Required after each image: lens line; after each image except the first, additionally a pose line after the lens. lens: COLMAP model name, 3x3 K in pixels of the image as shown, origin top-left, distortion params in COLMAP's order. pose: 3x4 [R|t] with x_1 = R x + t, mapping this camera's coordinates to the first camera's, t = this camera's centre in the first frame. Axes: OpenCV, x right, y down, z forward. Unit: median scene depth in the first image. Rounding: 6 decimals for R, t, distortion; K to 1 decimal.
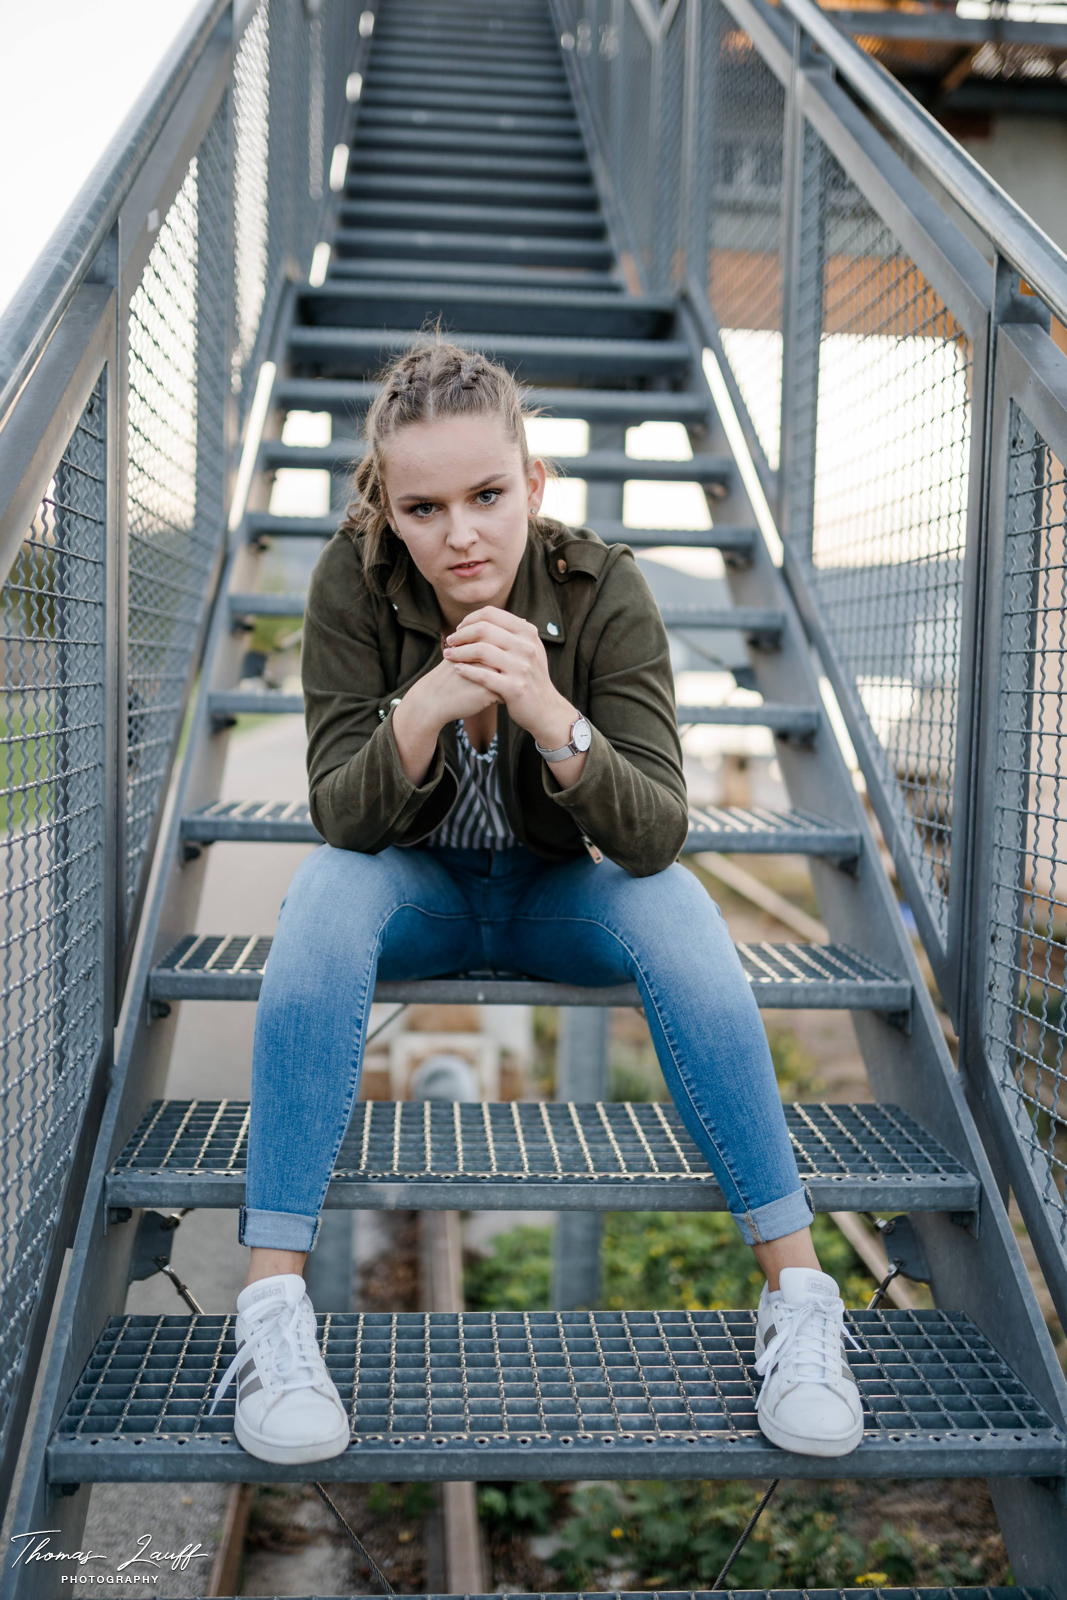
lens RADIAL K [[1580.7, 0, 533.5], [0, 1580.7, 800.0], [0, 0, 1]] dist [-0.031487, -0.016652]
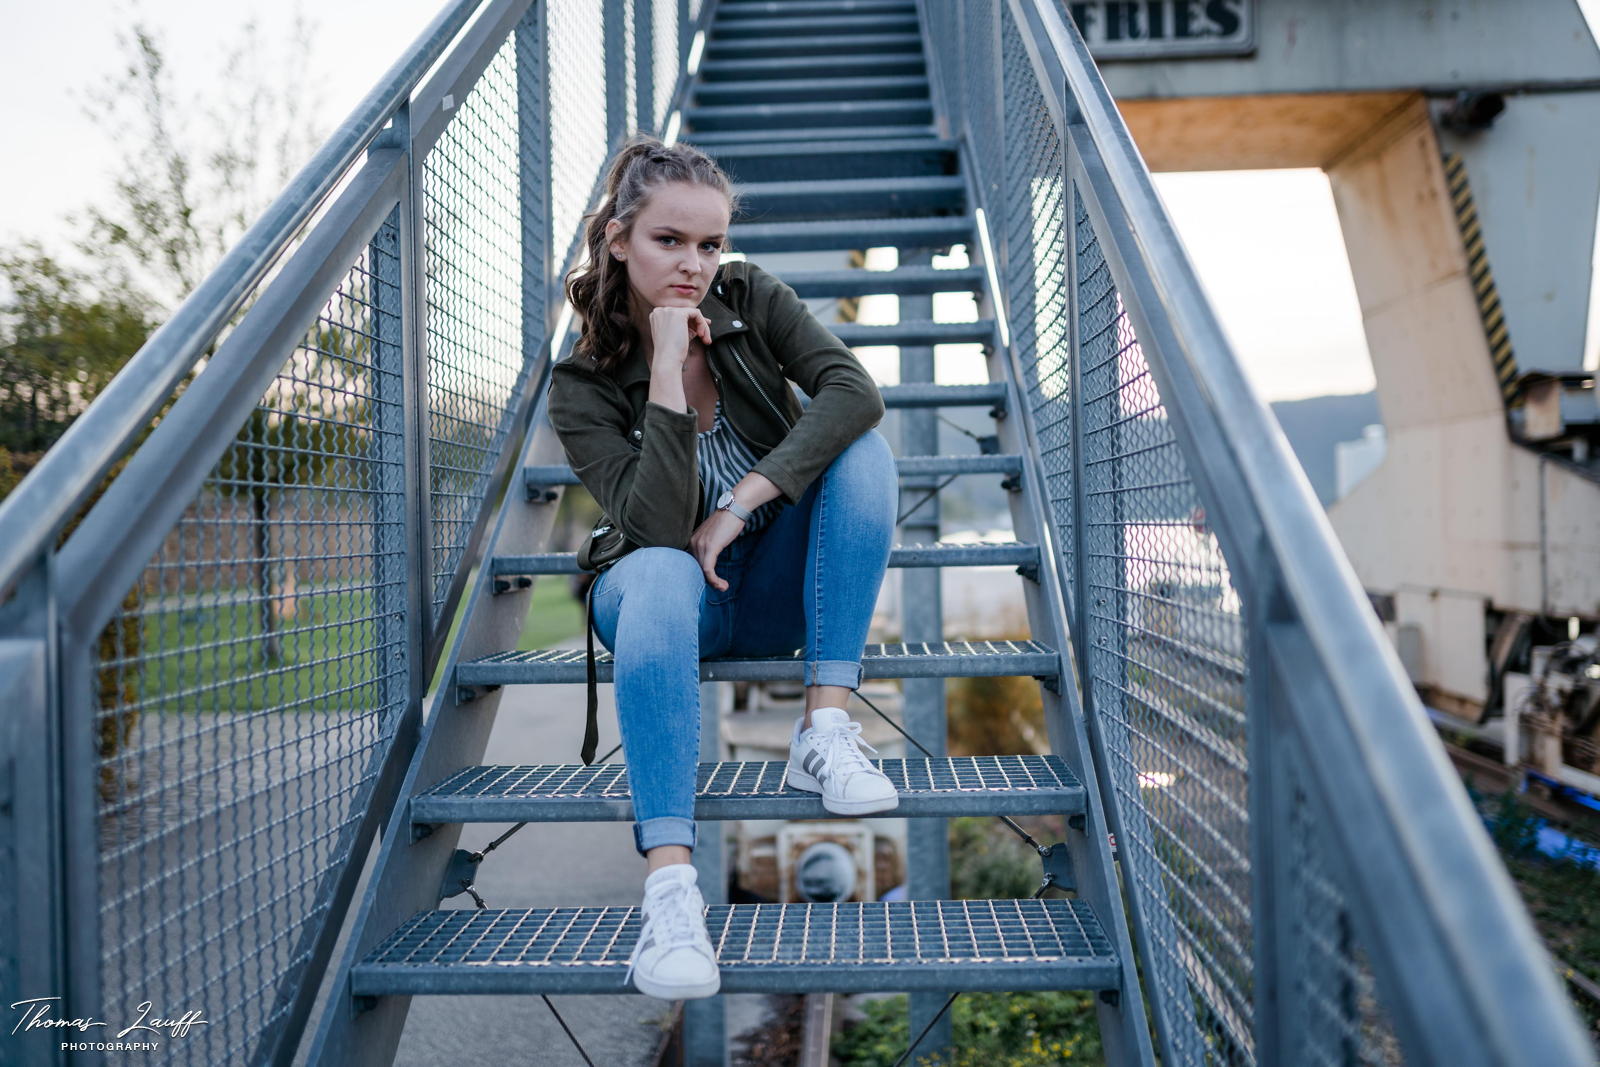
lens RADIAL K [[1580.7, 0, 800.0], [0, 1580.7, 533.5], [0, 0, 1]] dist [-0.031487, -0.016652]
pose [[0.991239, -0.052682, -0.121117, 0.200274], [0.042312, 0.995340, -0.086651, 0.126066], [0.125117, 0.080767, 0.988849, -0.260431]]
